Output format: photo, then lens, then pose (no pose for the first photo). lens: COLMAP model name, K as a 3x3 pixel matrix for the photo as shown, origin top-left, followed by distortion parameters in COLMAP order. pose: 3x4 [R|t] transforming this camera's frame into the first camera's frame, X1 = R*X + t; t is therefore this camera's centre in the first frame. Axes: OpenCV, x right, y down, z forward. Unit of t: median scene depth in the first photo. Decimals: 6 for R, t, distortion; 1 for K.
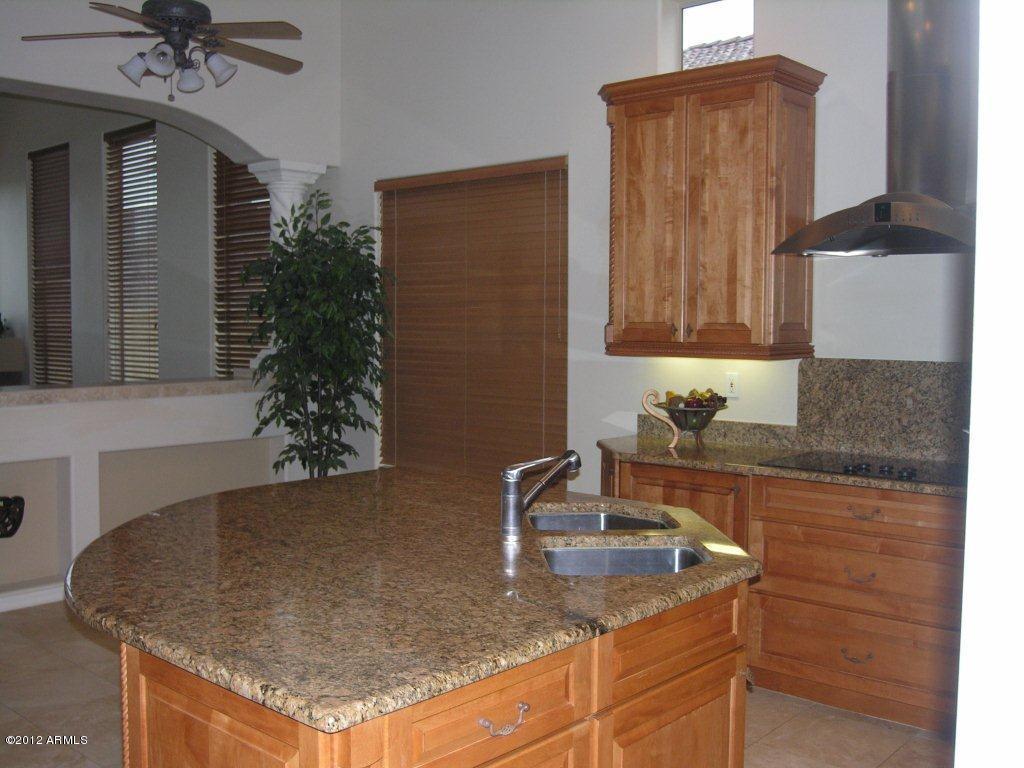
lens RADIAL K [[1031.0, 0, 511.3], [0, 1031.0, 379.8], [0, 0, 1]] dist [-0.054684, -0.004247]
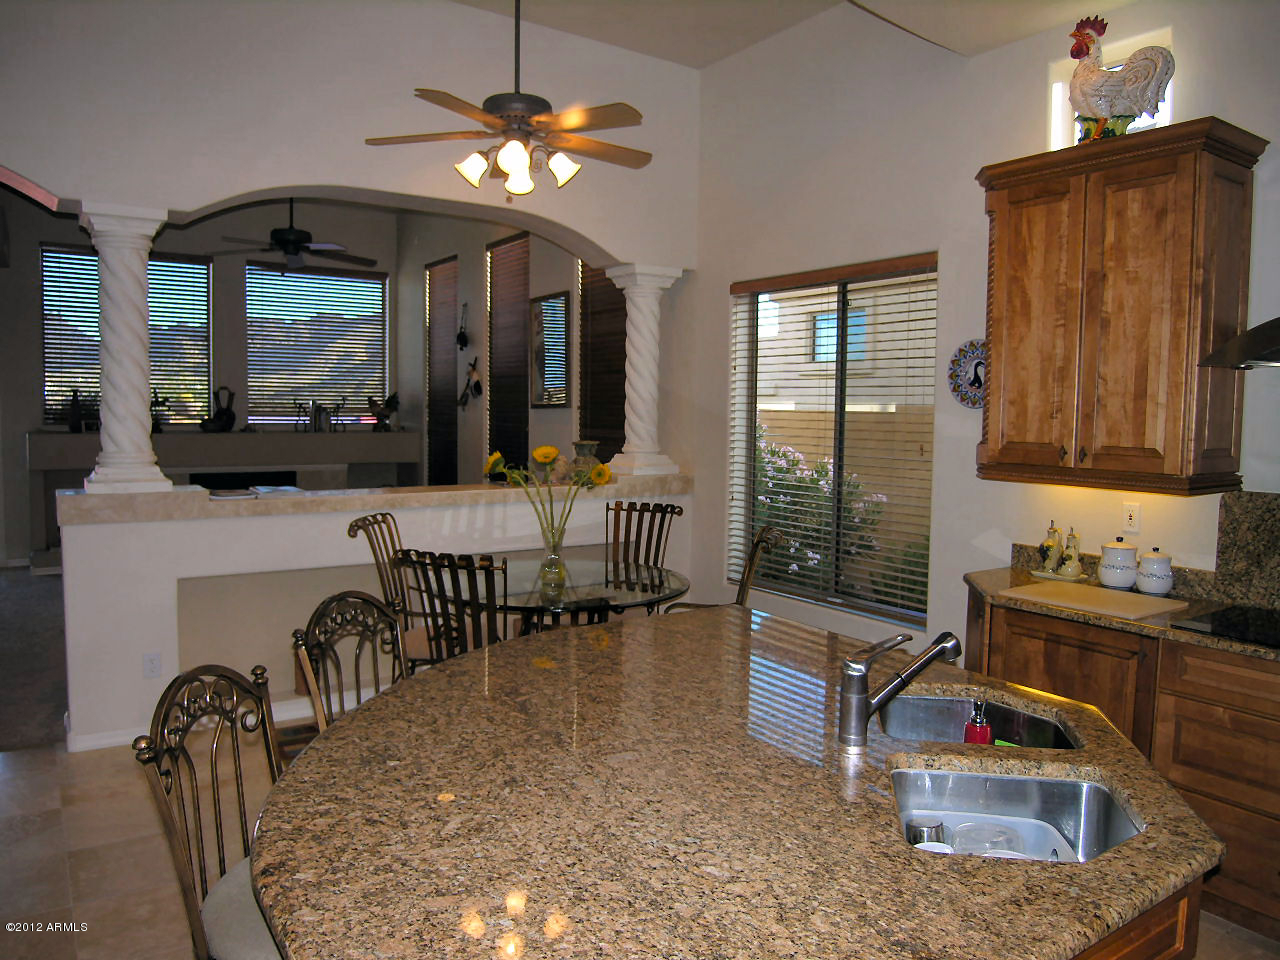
lens RADIAL K [[921.0, 0, 652.8], [0, 921.0, 478.6], [0, 0, 1]] dist [-0.055311, -0.004409]
pose [[0.971873, 0.026431, -0.234017, 0.006041], [-0.022703, 0.999569, 0.018611, -0.034750], [0.234408, -0.012775, 0.972054, 0.199030]]
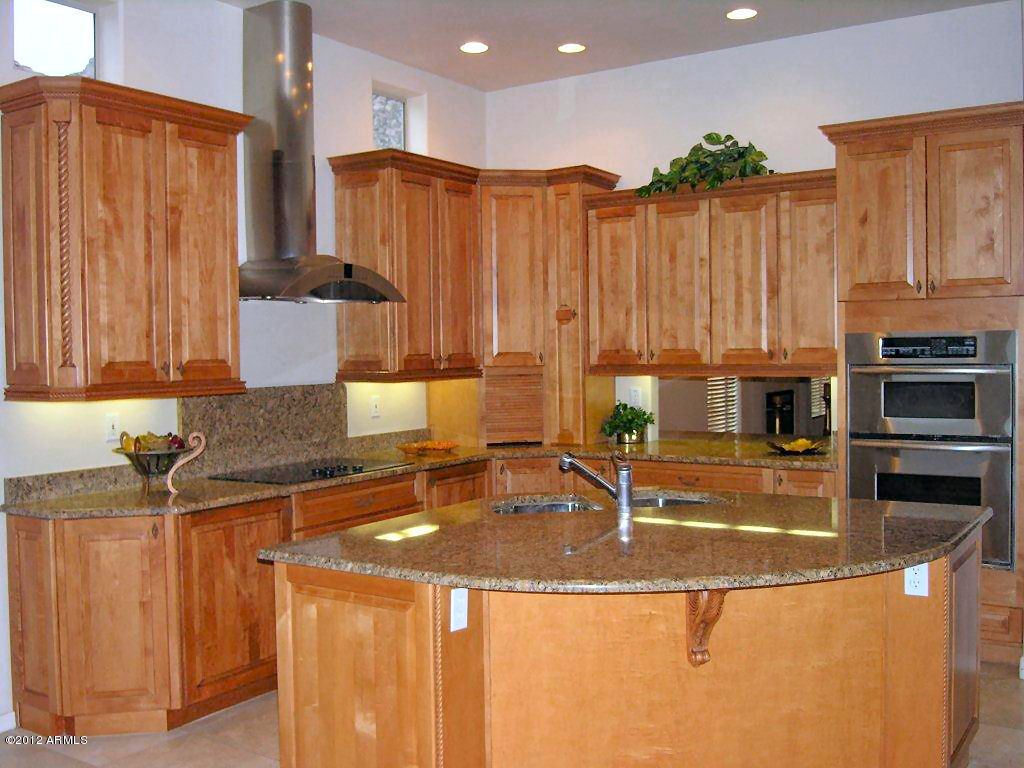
lens RADIAL K [[1031.0, 0, 511.3], [0, 1031.0, 379.8], [0, 0, 1]] dist [-0.054684, -0.004247]
pose [[-0.140504, -0.035618, 0.989439, -0.829178], [0.072909, 0.996267, 0.046217, -0.059699], [-0.987392, 0.078633, -0.137382, 0.838190]]
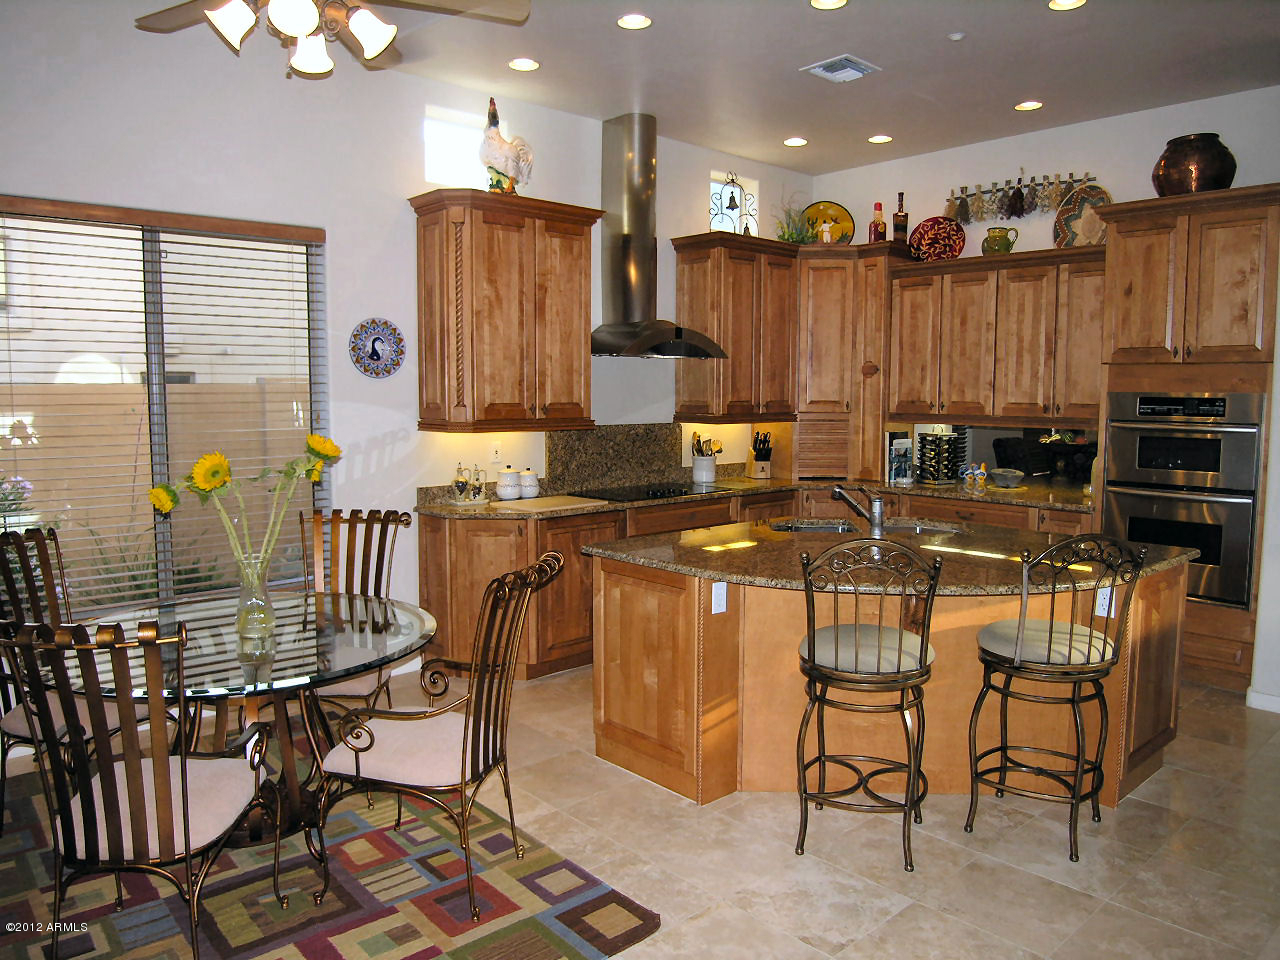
lens RADIAL K [[921.0, 0, 652.8], [0, 921.0, 478.6], [0, 0, 1]] dist [-0.055311, -0.004409]
pose [[0.102439, -0.100725, 0.989627, -0.948439], [0.056087, 0.993862, 0.095350, -0.064152], [-0.993157, 0.045738, 0.107460, 0.760494]]
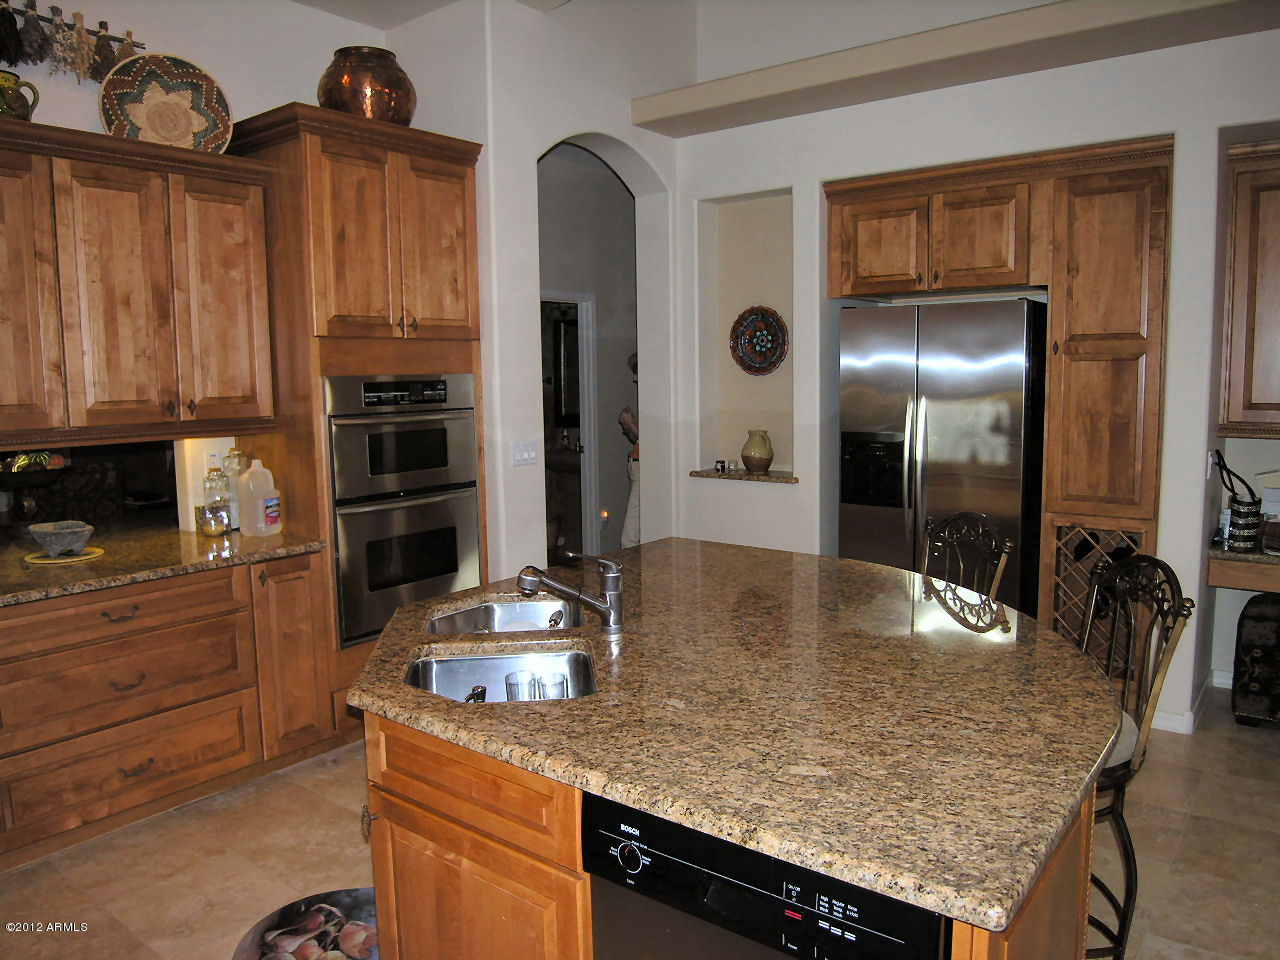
lens RADIAL K [[921.0, 0, 652.8], [0, 921.0, 478.6], [0, 0, 1]] dist [-0.055311, -0.004409]
pose [[-0.997461, 0.014380, -0.069753, 0.012666], [0.001917, 0.984470, 0.175543, -0.084334], [0.071194, 0.174963, -0.981998, 1.142777]]
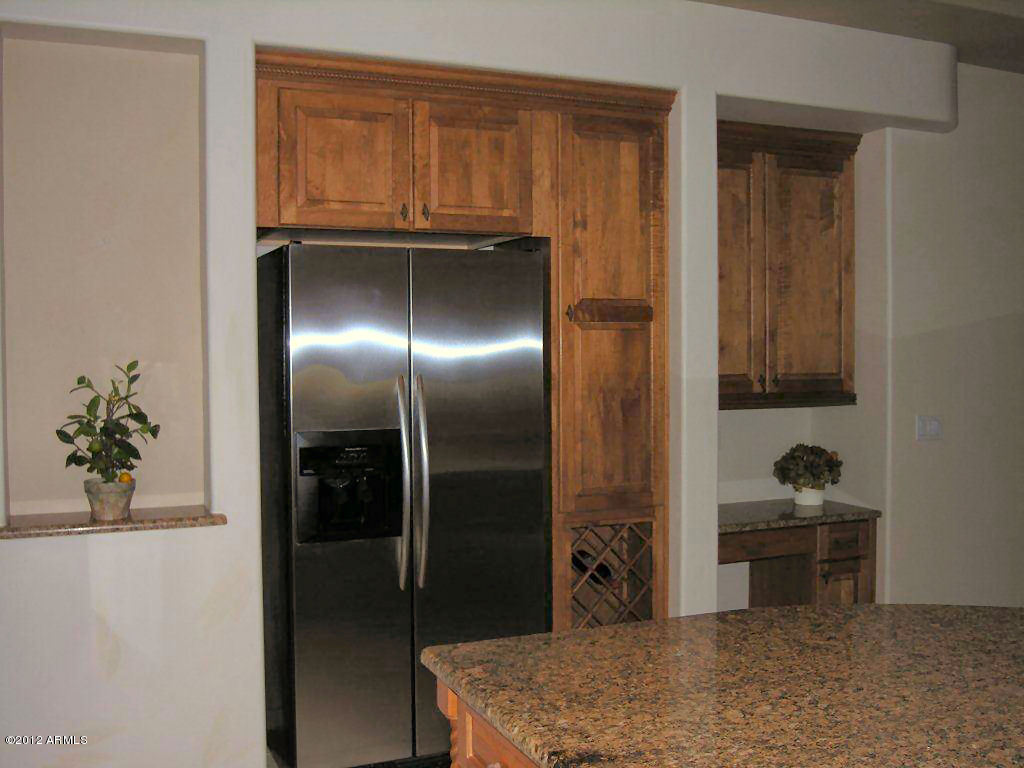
lens RADIAL K [[1031.0, 0, 511.3], [0, 1031.0, 379.8], [0, 0, 1]] dist [-0.054684, -0.004247]
pose [[-0.425496, 0.020094, -0.904737, 0.344361], [-0.051296, 0.997610, 0.046282, -0.034166], [0.903505, 0.066102, -0.423449, 0.569788]]
